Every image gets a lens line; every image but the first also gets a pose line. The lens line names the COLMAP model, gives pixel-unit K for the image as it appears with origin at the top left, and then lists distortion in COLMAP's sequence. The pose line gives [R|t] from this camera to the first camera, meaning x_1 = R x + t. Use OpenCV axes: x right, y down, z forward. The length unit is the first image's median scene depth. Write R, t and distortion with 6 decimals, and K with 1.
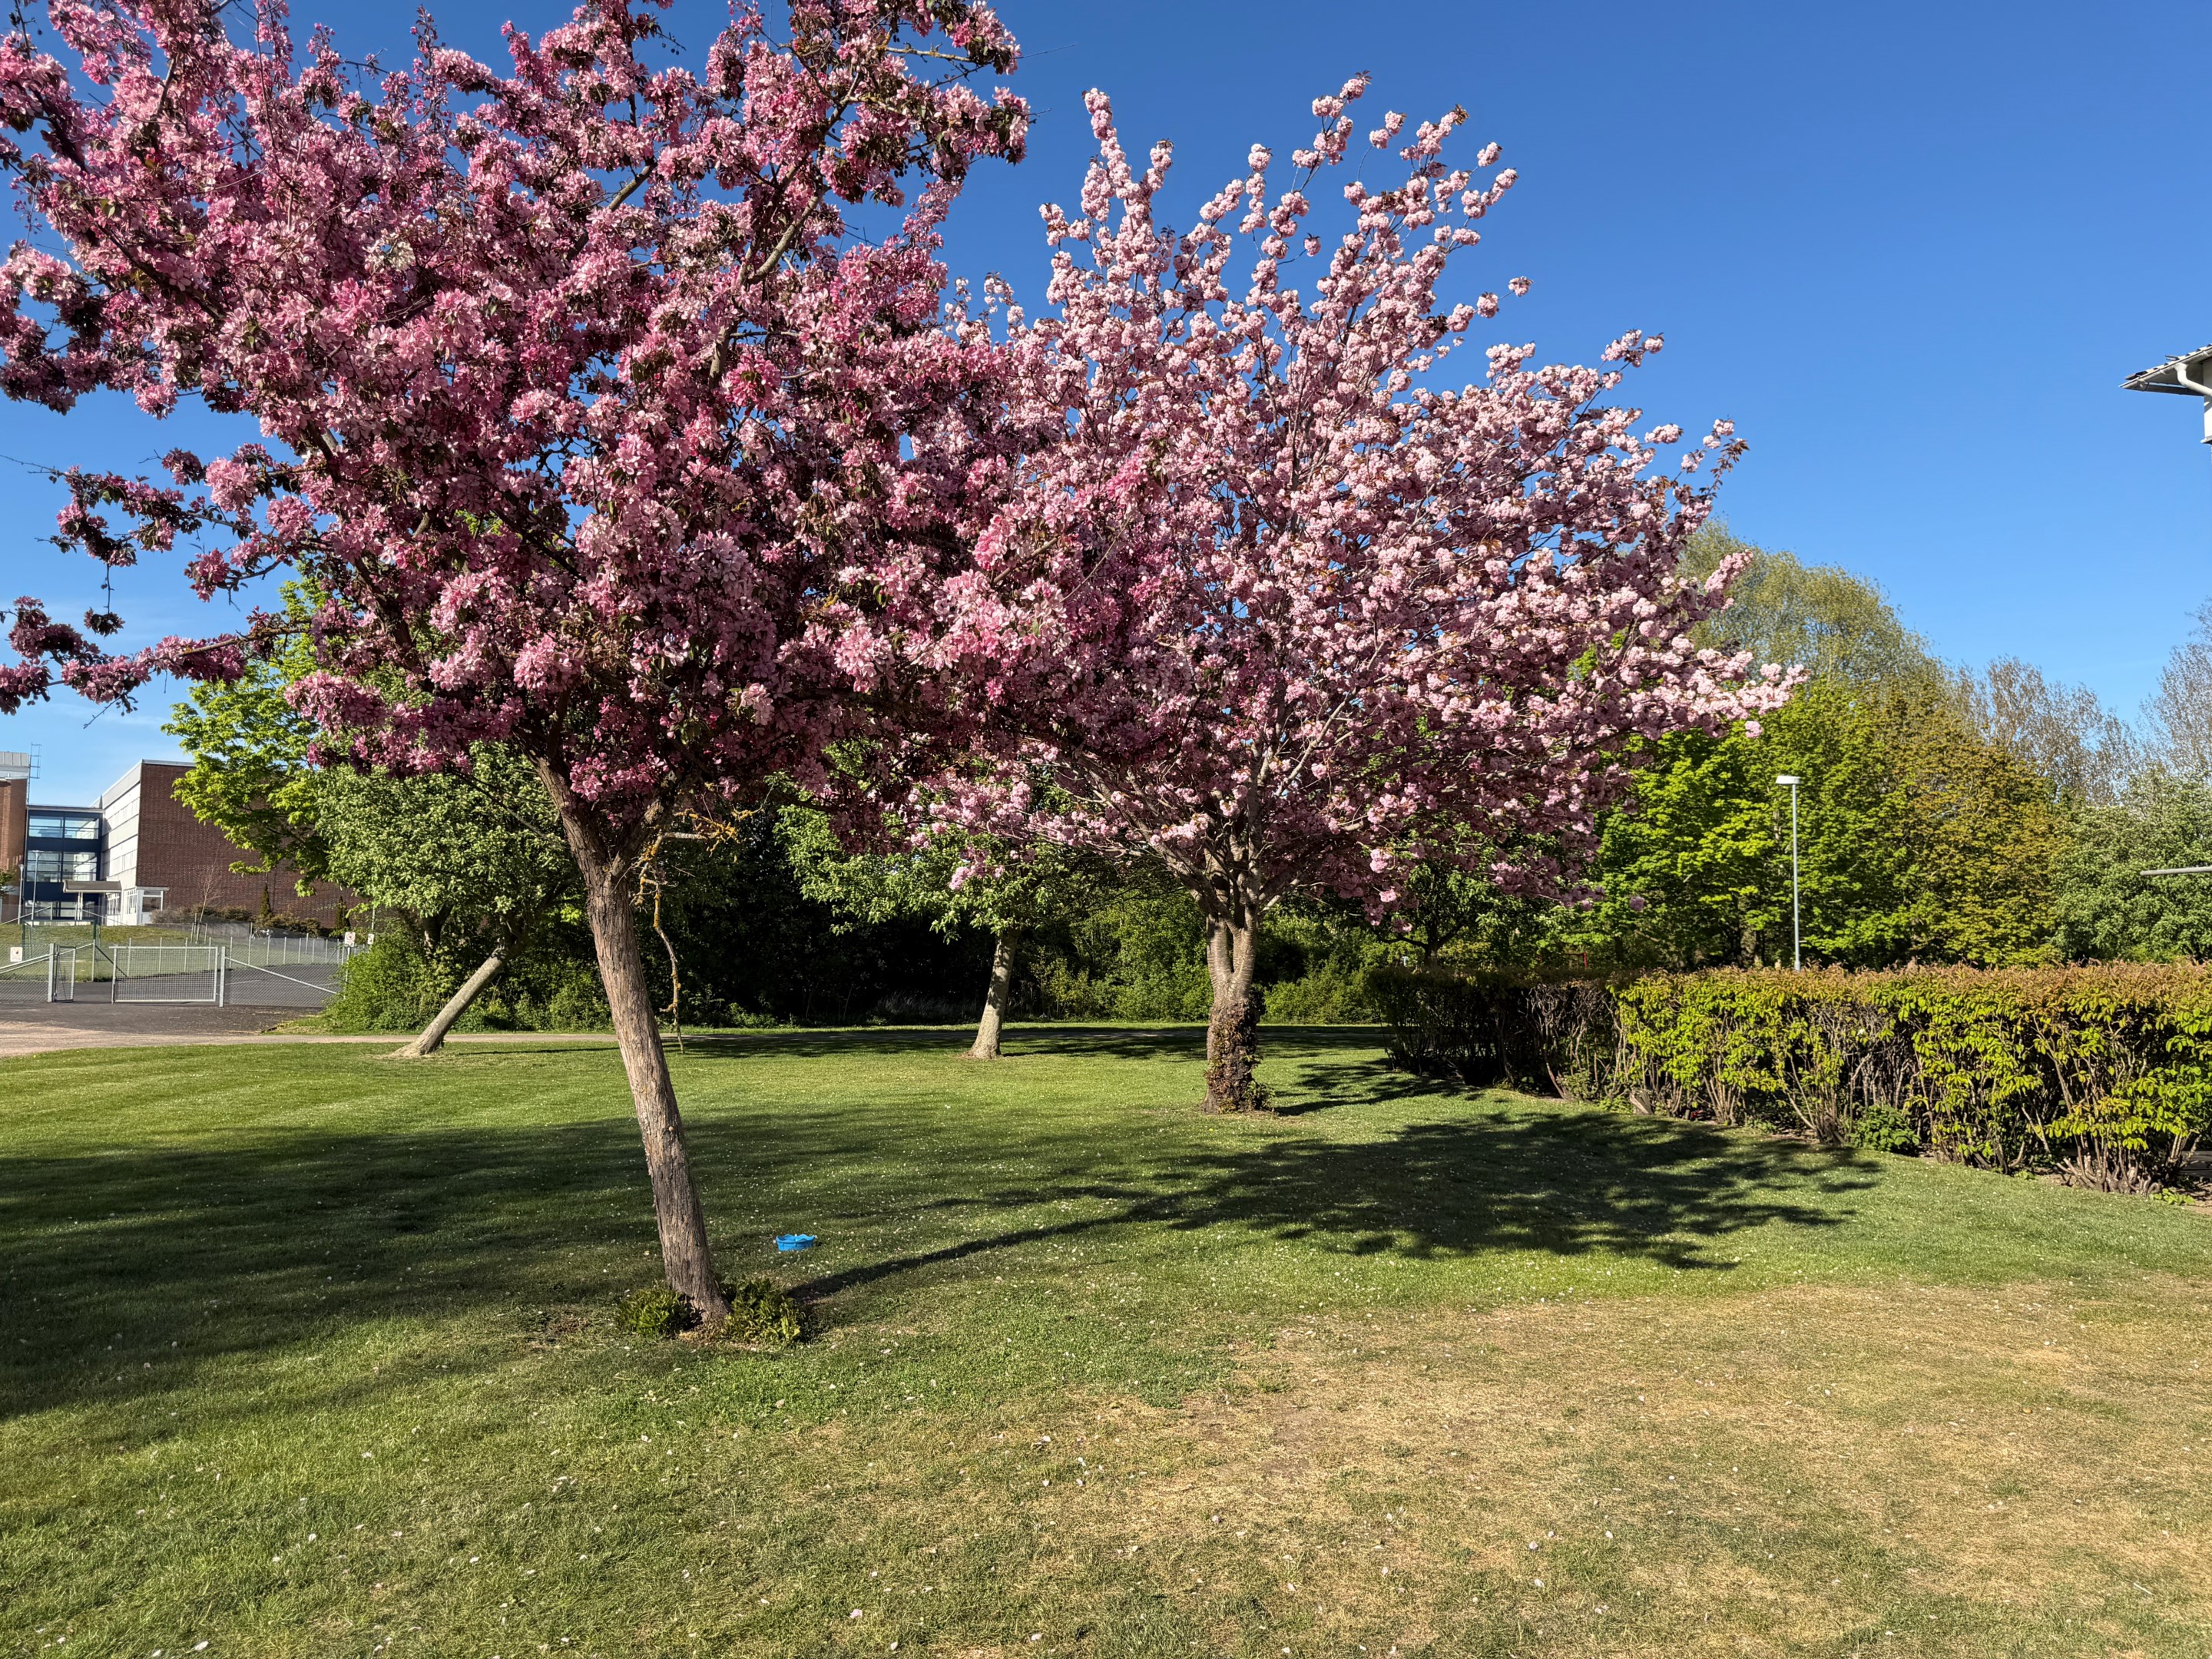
lens RADIAL K [[1517.6, 0, 1106.0], [0, 1517.6, 829.5], [0, 0, 1]] dist [0.069287, -0.000807]
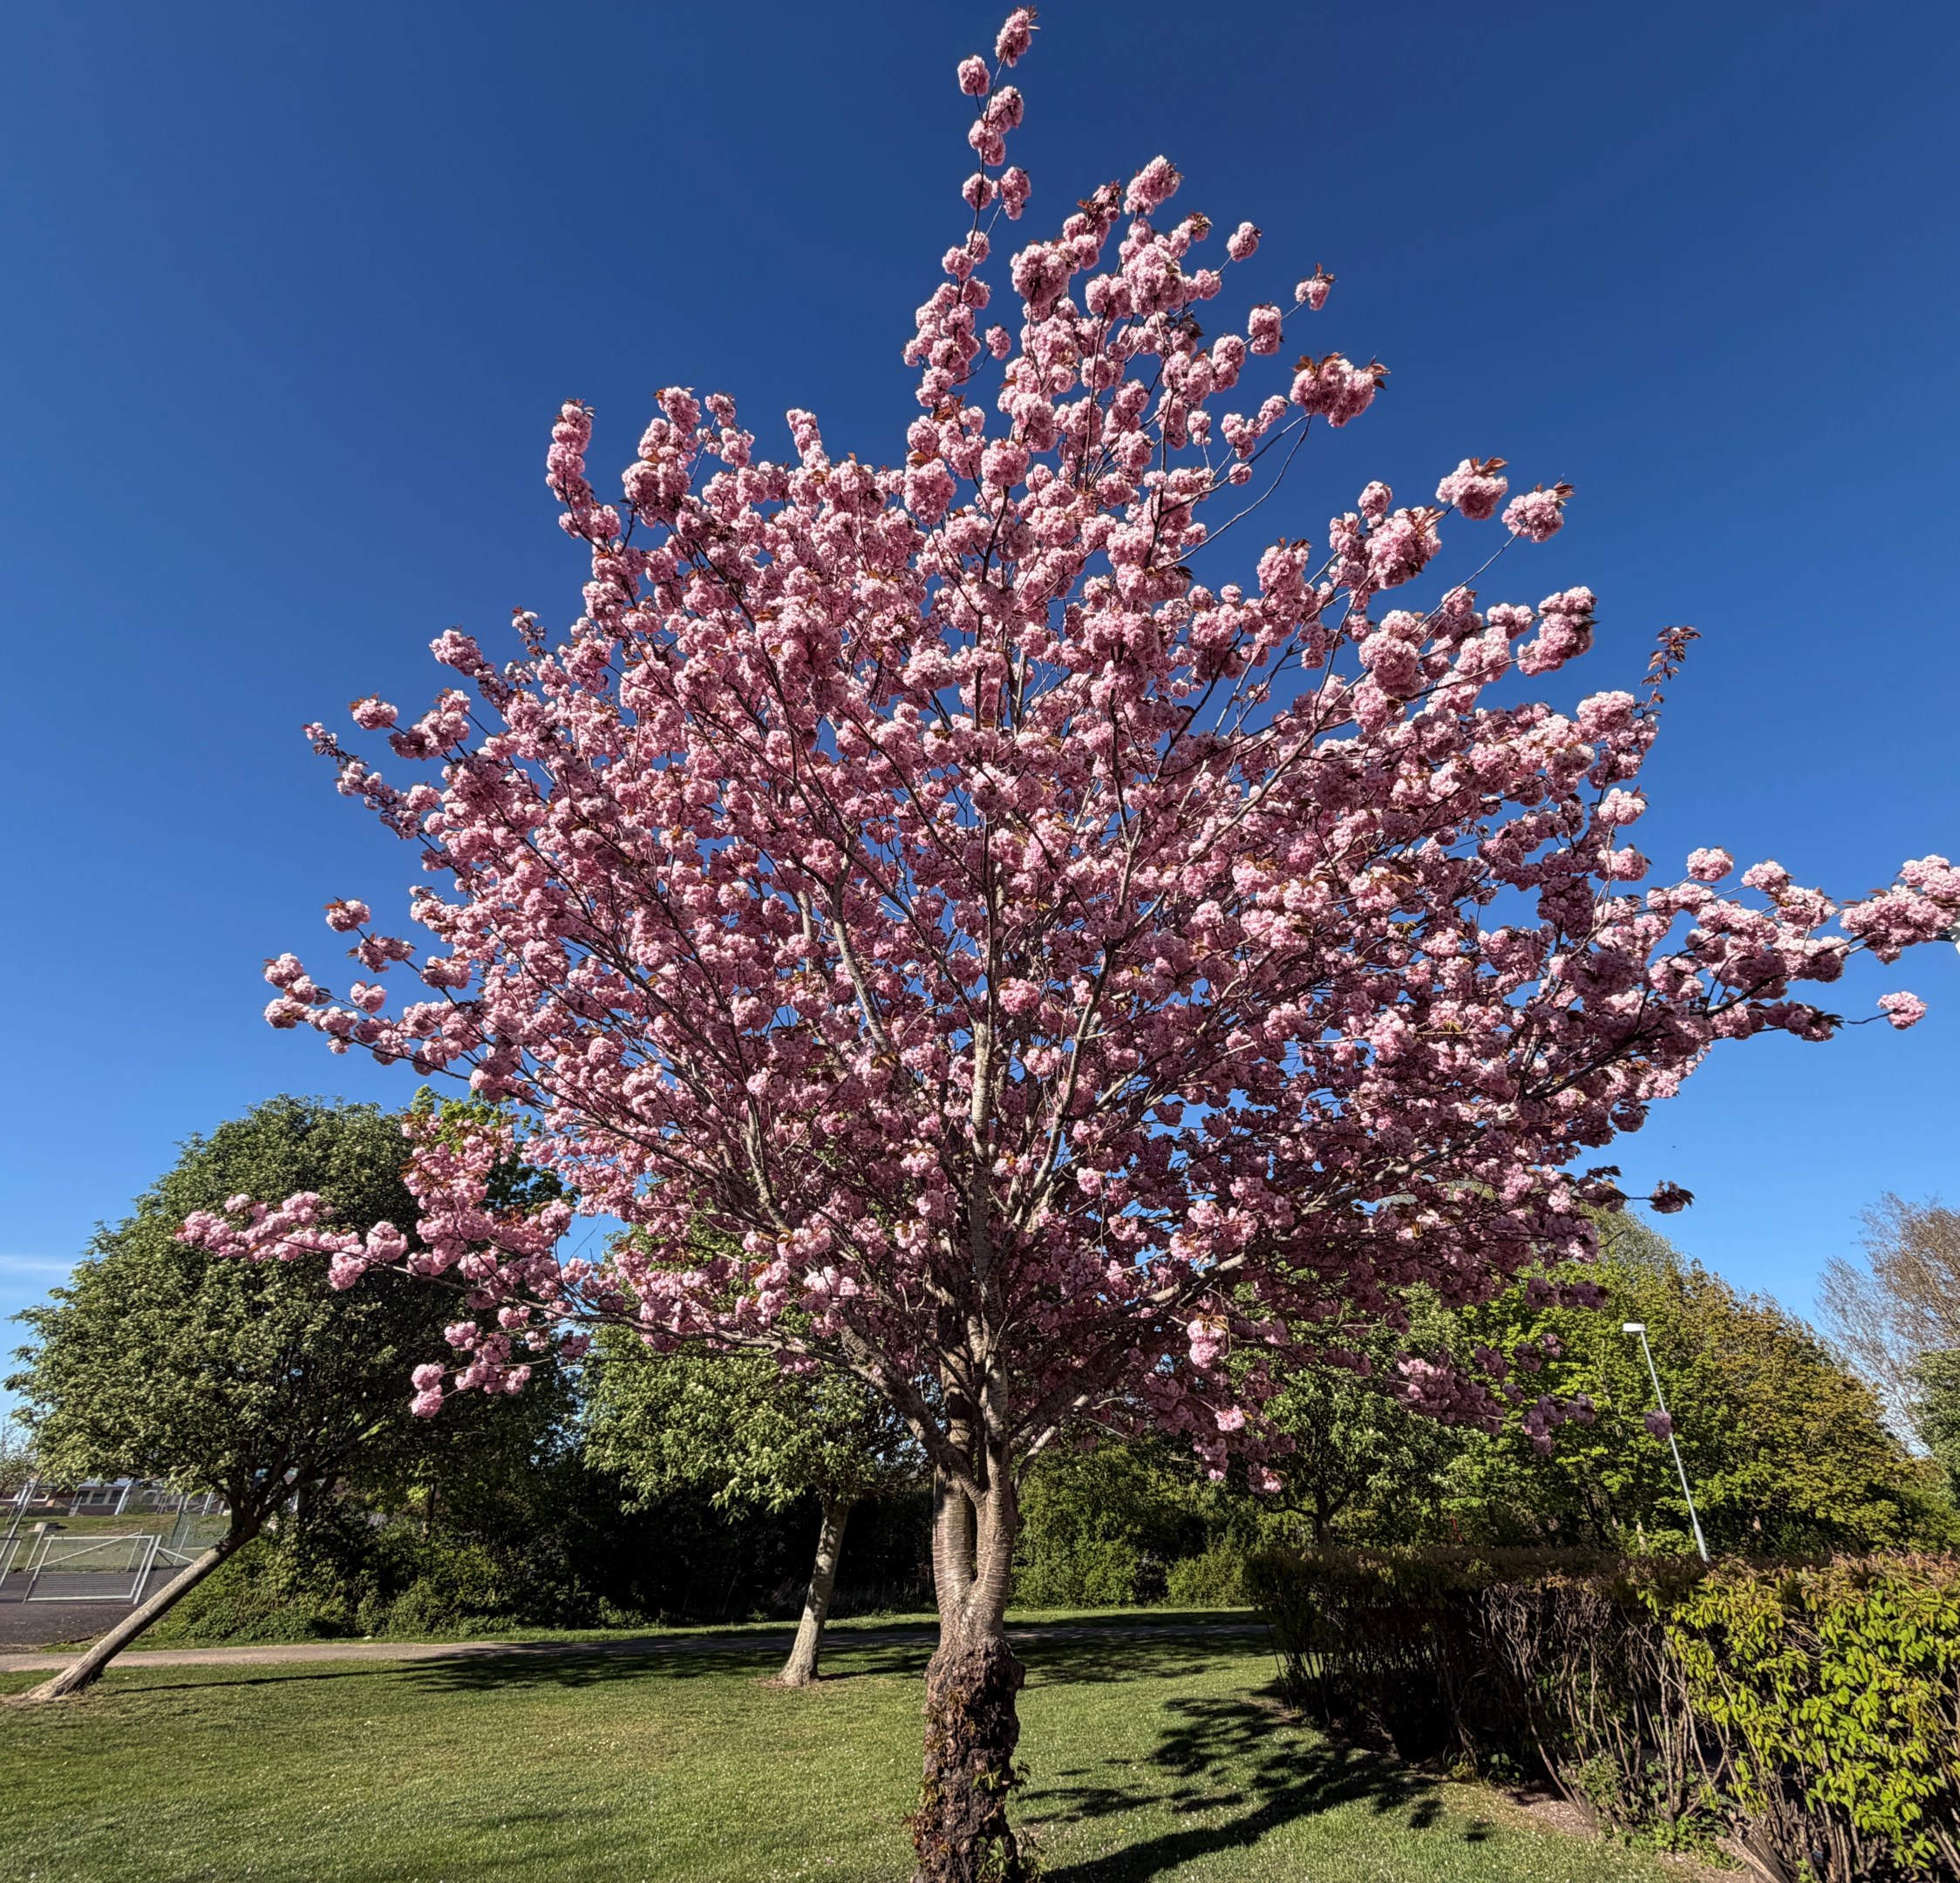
lens RADIAL K [[971.8, 0, 1048.4], [0, 971.8, 938.8], [0, 0, 1]] dist [-0.001648, -0.000812]
pose [[0.999461, -0.028221, -0.016755, 0.084278], [0.017787, 0.894807, -0.446099, 0.028751], [0.027582, 0.445561, 0.894827, 0.390455]]
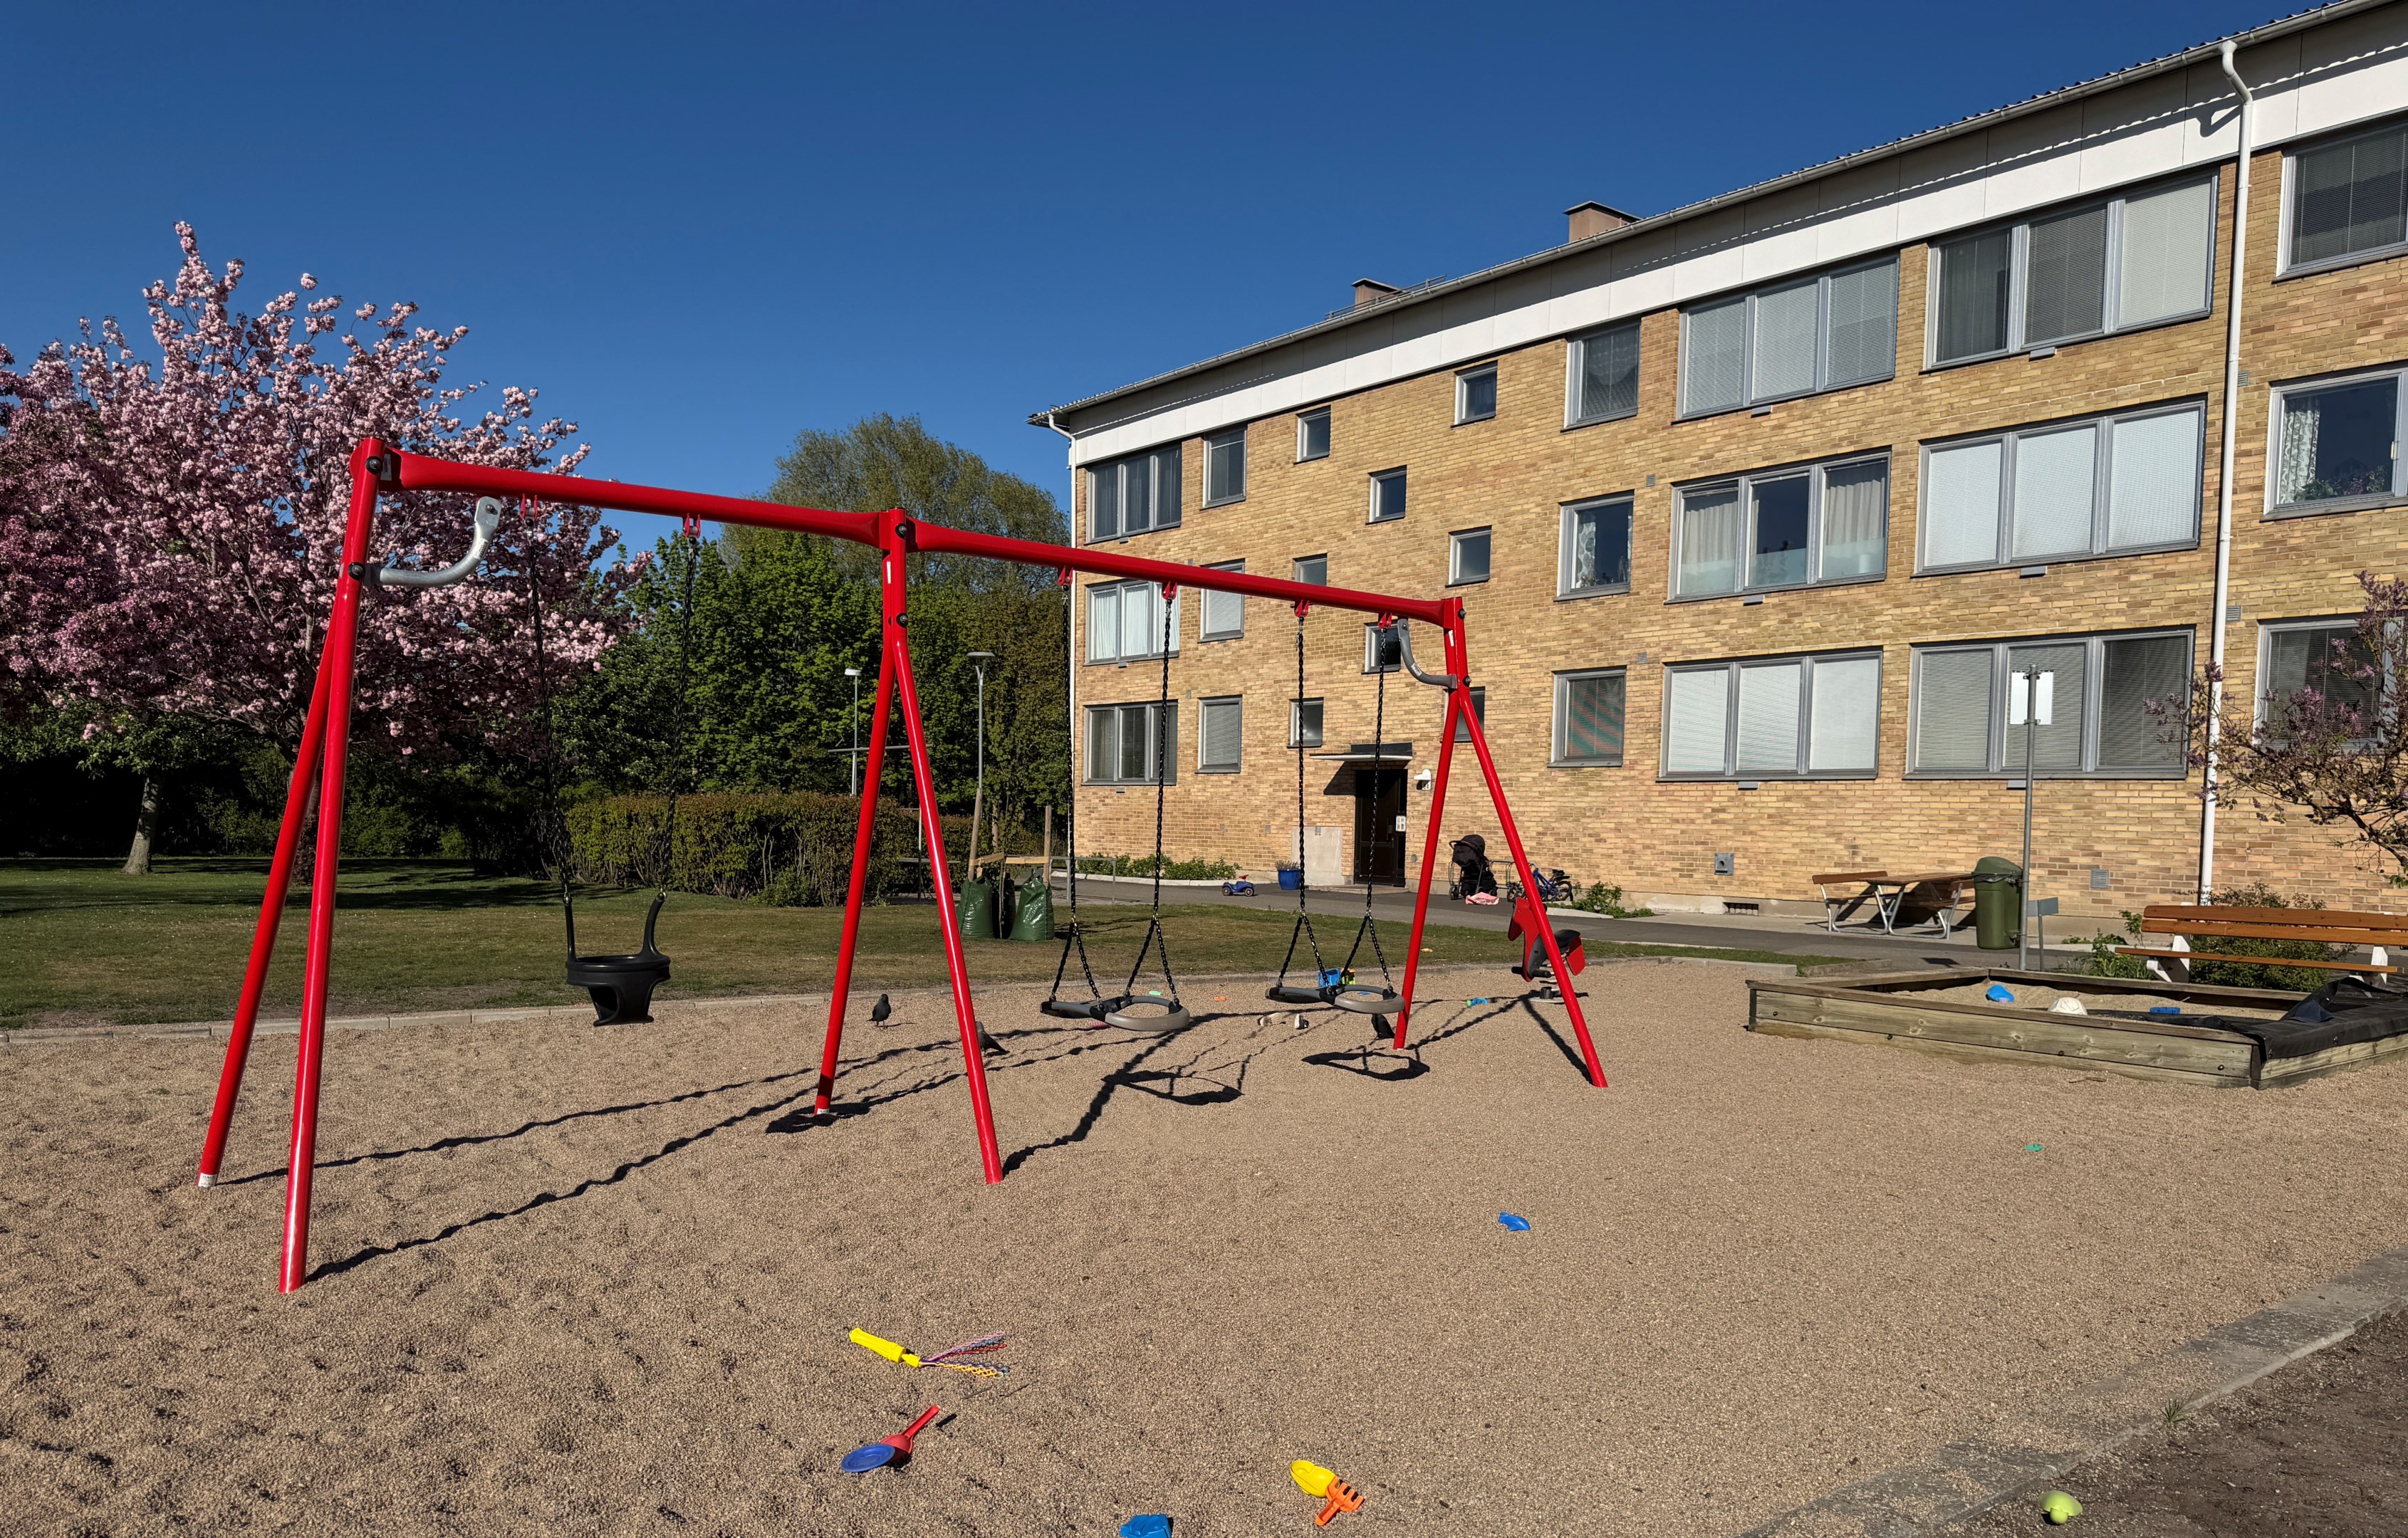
lens RADIAL K [[1669.4, 0, 1207.3], [0, 1669.4, 894.5], [0, 0, 1]] dist [-0.006949, -0.007515]
pose [[0.892609, -0.008605, 0.450749, 0.094912], [-0.049306, 0.991957, 0.116577, -0.034946], [-0.448127, -0.126282, 0.885006, -0.625105]]
